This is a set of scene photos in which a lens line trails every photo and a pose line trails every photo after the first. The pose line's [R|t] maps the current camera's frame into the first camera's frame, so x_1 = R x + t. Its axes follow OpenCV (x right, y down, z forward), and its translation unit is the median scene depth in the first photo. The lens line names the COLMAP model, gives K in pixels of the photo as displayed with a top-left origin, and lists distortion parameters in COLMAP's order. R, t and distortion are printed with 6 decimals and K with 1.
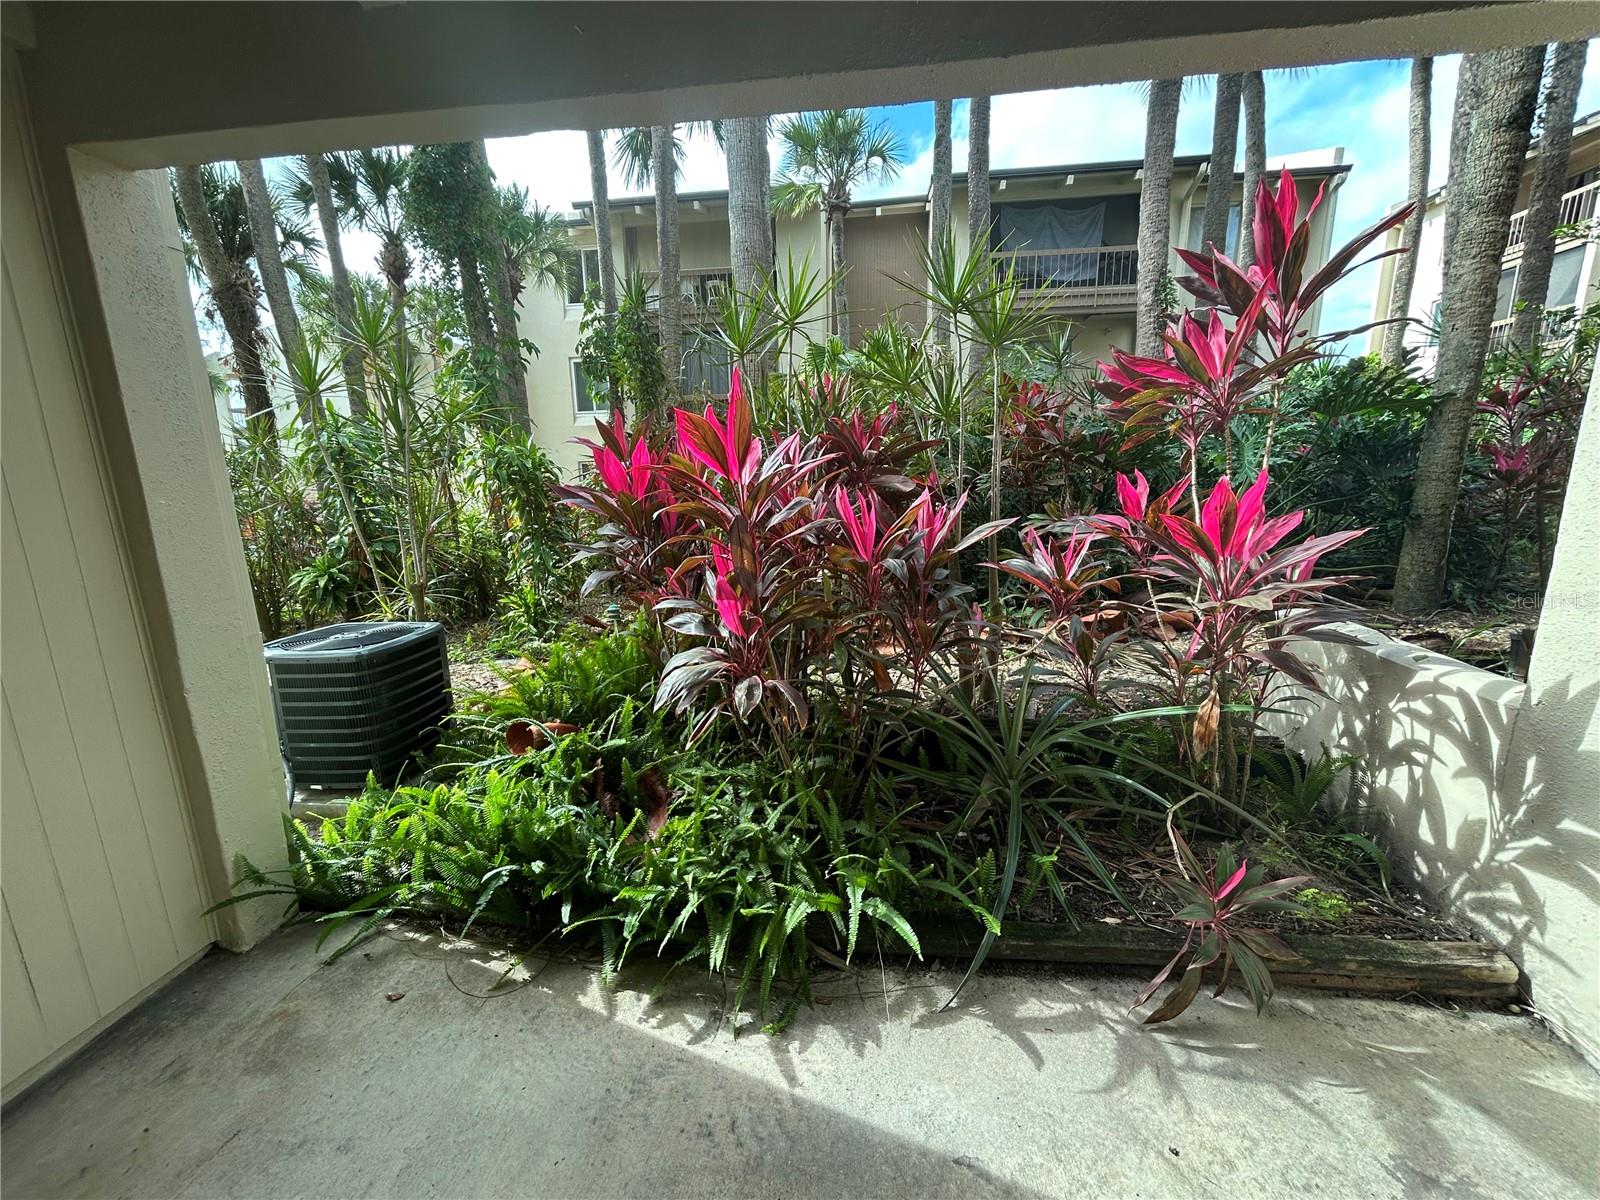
lens RADIAL K [[646.9, 0, 797.5], [0, 646.9, 597.7], [0, 0, 1]] dist [-0.000059, 0.001191]
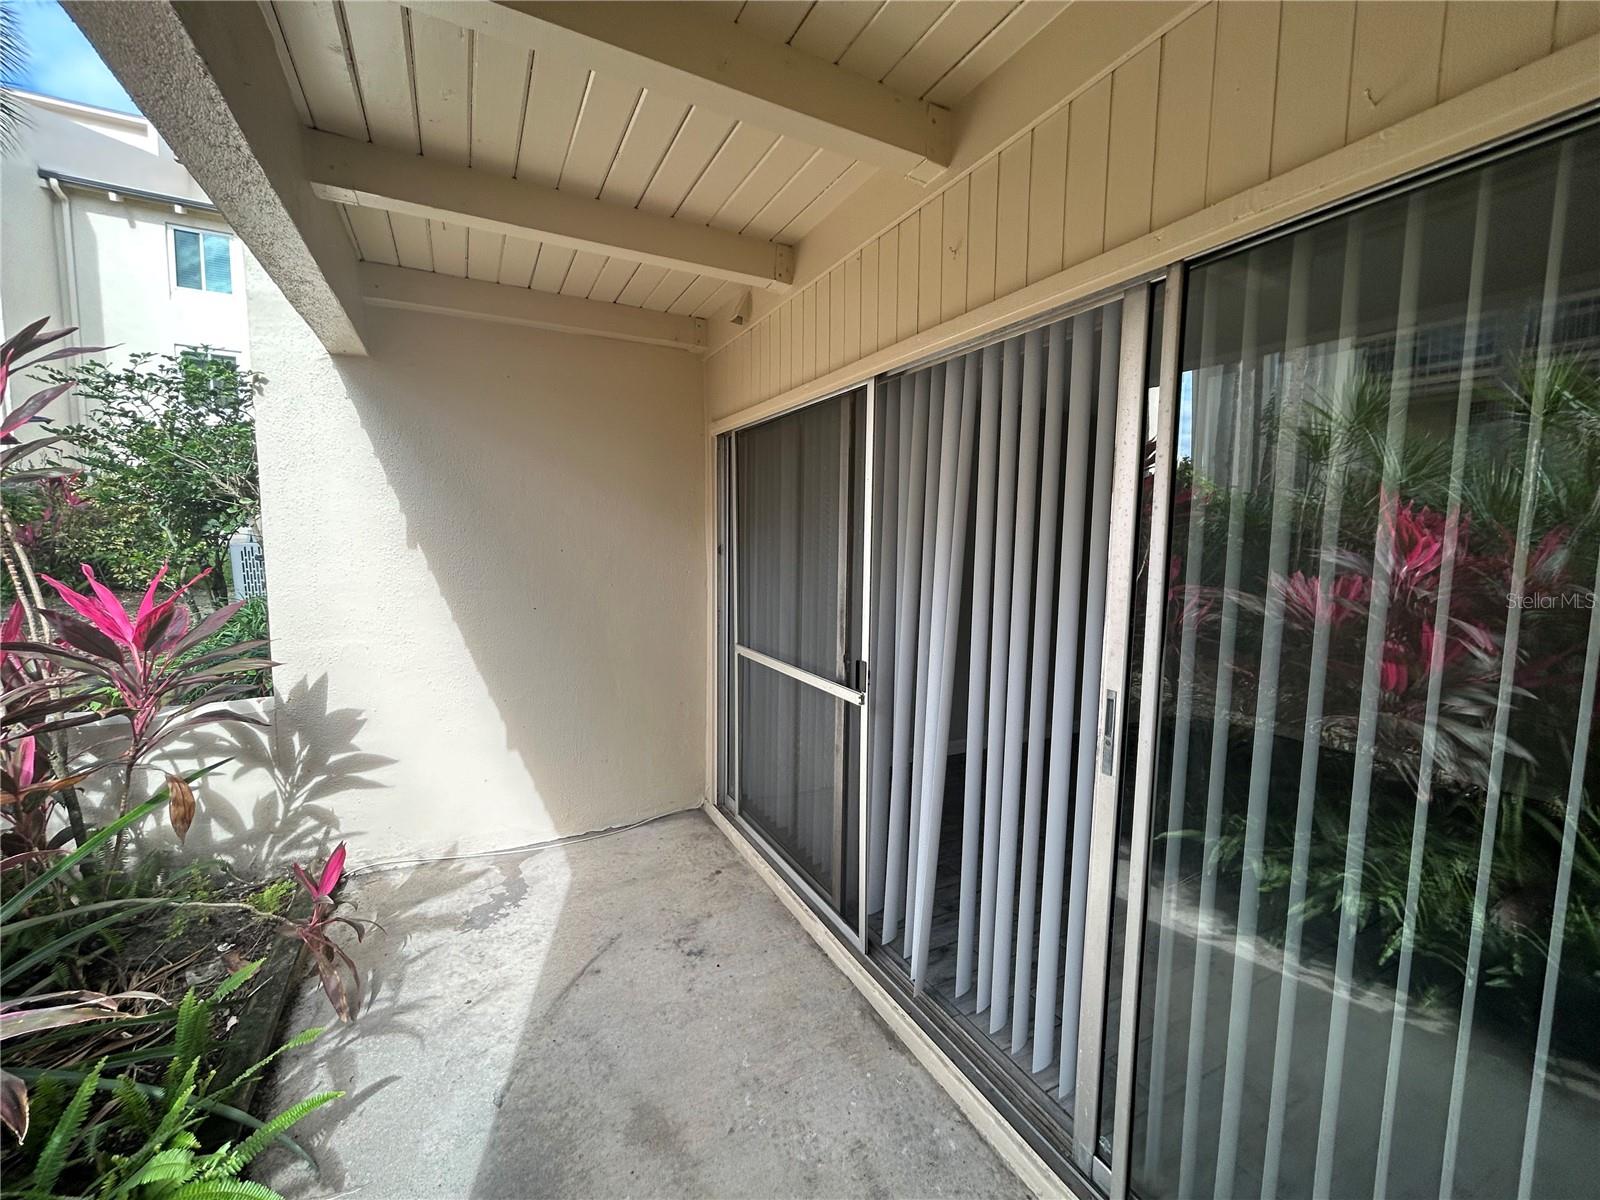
lens RADIAL K [[646.9, 0, 801.4], [0, 646.9, 602.8], [0, 0, 1]] dist [-0.000059, 0.001191]
pose [[-0.569241, -0.065921, 0.819524, -0.797866], [0.163952, 0.967659, 0.191717, -0.155164], [-0.805658, 0.243496, -0.540024, 0.749533]]
